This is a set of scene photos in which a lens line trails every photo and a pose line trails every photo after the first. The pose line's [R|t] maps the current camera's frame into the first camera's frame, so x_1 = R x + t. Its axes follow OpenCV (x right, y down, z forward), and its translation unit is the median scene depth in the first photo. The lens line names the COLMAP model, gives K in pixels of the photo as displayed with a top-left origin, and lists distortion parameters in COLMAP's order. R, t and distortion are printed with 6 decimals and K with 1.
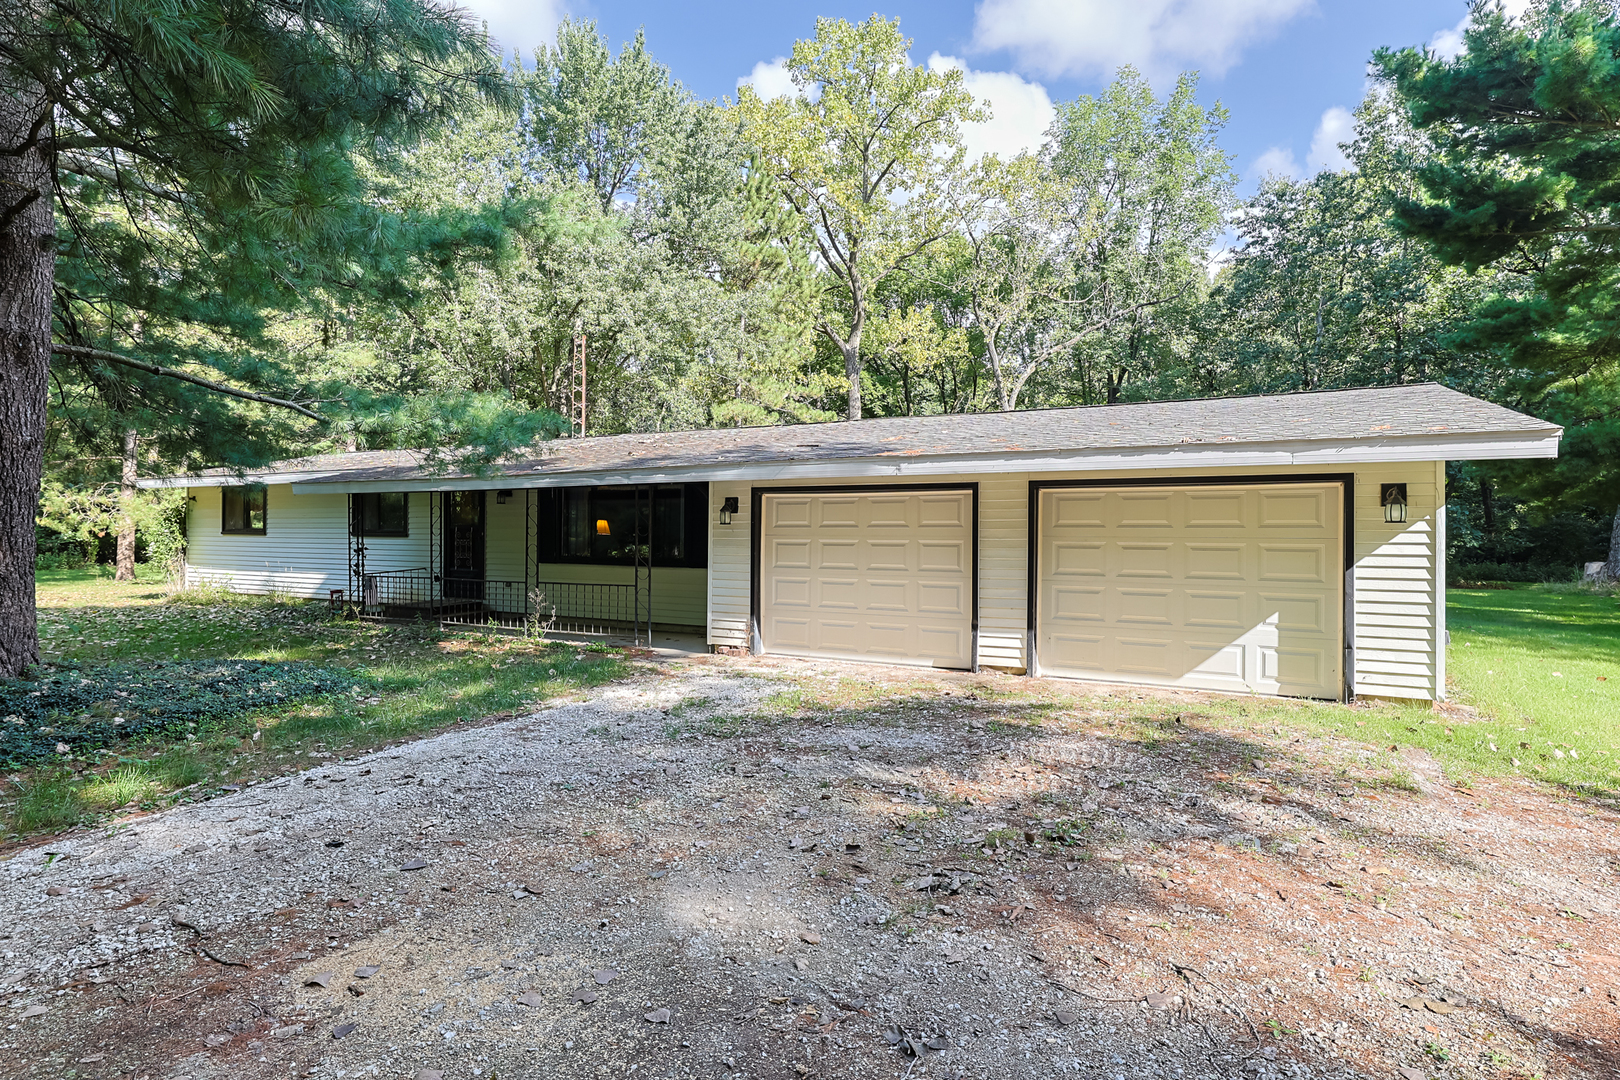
lens RADIAL K [[861.6, 0, 719.1], [0, 861.6, 536.1], [0, 0, 1]] dist [-0.016881, 0.021514]
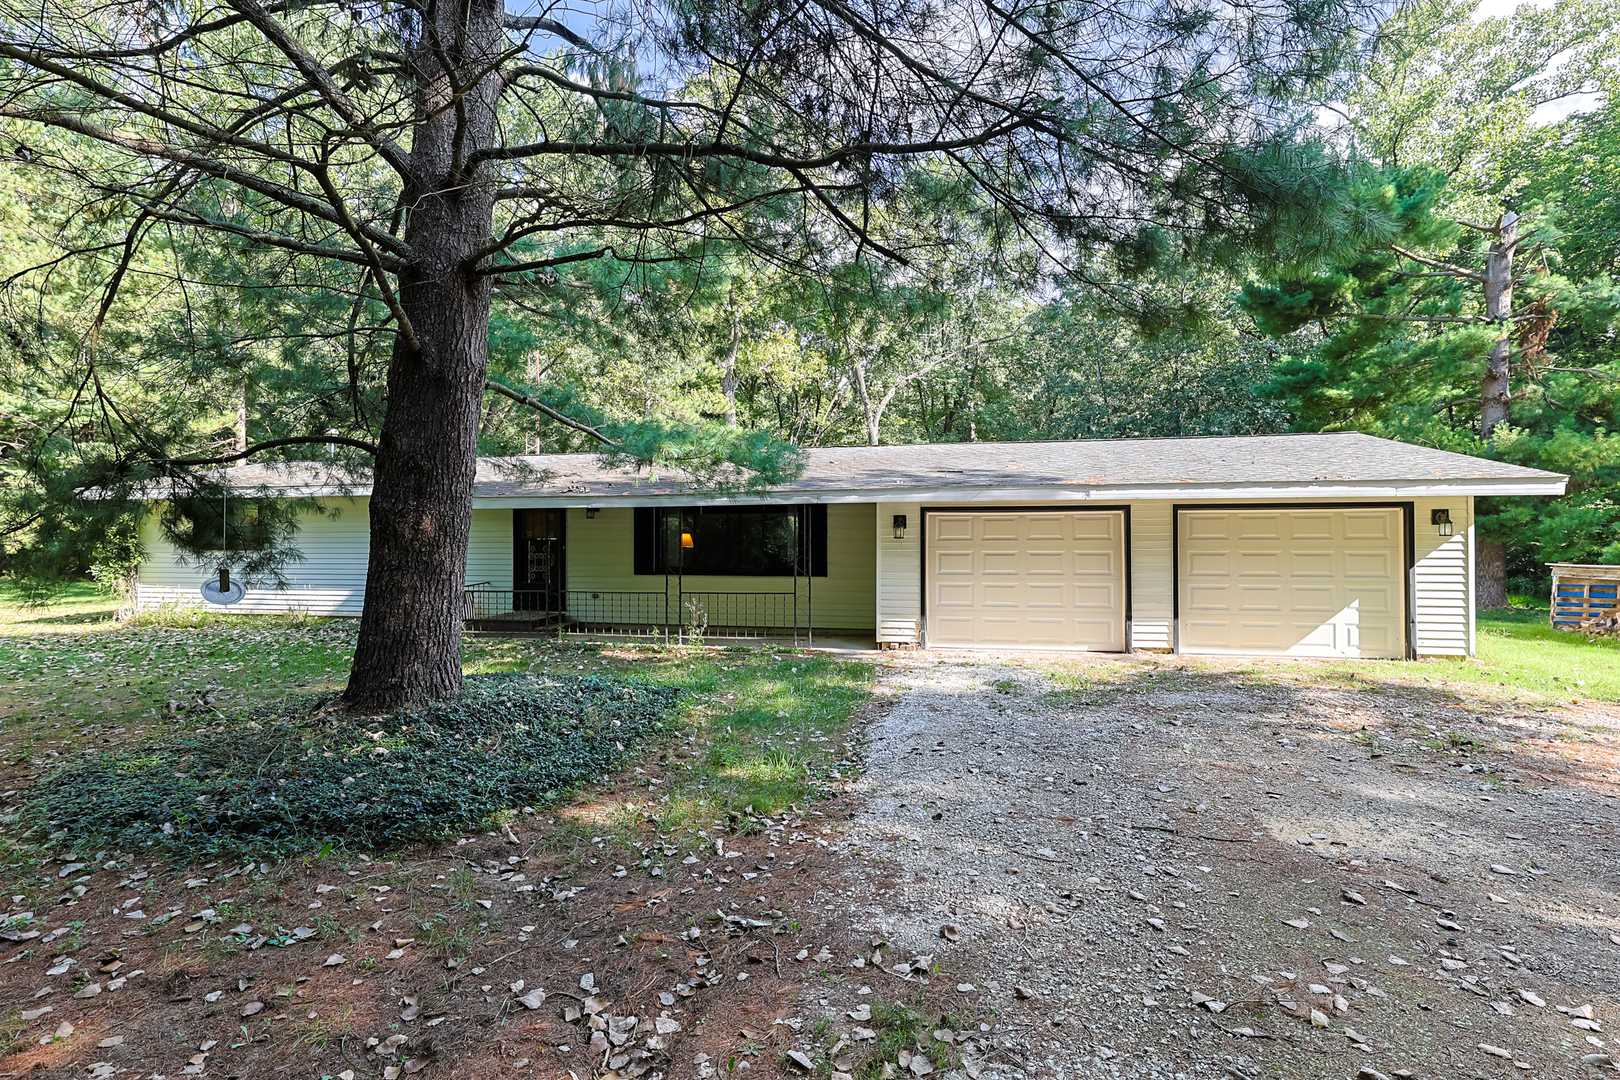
lens RADIAL K [[861.6, 0, 719.1], [0, 861.6, 536.1], [0, 0, 1]] dist [-0.016881, 0.021514]
pose [[0.965898, -0.006519, 0.258840, -0.624836], [0.008692, 0.999936, -0.007251, -0.012209], [-0.258776, 0.009254, 0.965893, -0.079104]]
